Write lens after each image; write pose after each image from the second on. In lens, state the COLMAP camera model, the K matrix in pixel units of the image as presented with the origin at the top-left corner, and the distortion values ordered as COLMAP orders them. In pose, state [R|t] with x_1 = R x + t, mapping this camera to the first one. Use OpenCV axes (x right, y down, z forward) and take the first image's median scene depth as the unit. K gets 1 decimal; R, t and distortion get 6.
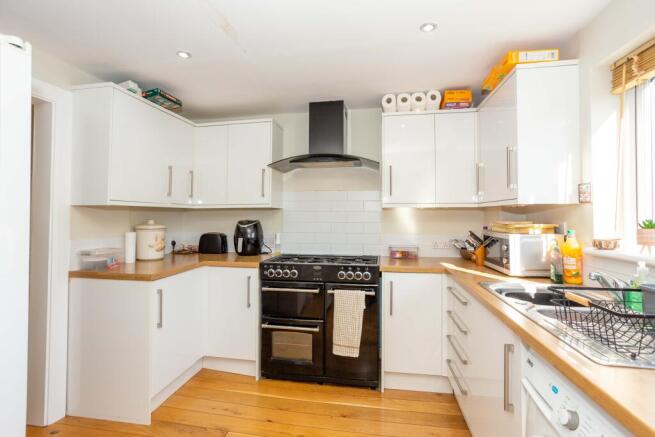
lens RADIAL K [[319.4, 0, 333.9], [0, 319.4, 207.3], [0, 0, 1]] dist [-0.042963, 0.030442]
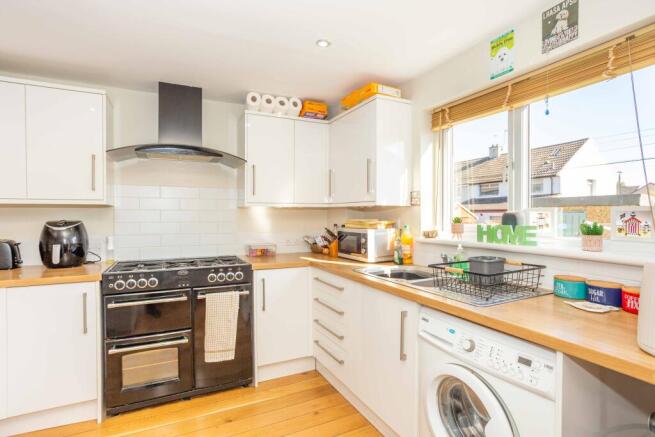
lens RADIAL K [[320.8, 0, 324.4], [0, 320.8, 217.7], [0, 0, 1]] dist [-0.043041, 0.030138]
pose [[0.819596, -0.007132, 0.572898, -0.240730], [-0.014827, 0.999324, 0.033652, -0.001099], [-0.572750, -0.036075, 0.818936, 0.047000]]
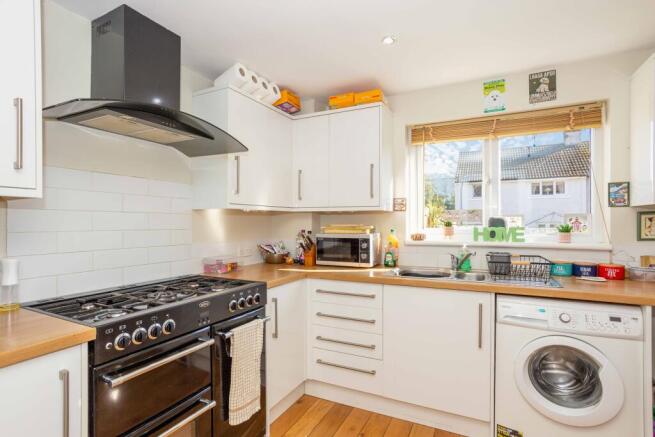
lens RADIAL K [[330.8, 0, 316.3], [0, 330.8, 218.7], [0, 0, 1]] dist [-0.000388, 0.000708]
pose [[0.314457, 0.006150, 0.949252, -0.589853], [-0.024839, 0.999690, 0.001752, 0.020566], [-0.948947, -0.024129, 0.314512, 0.611773]]
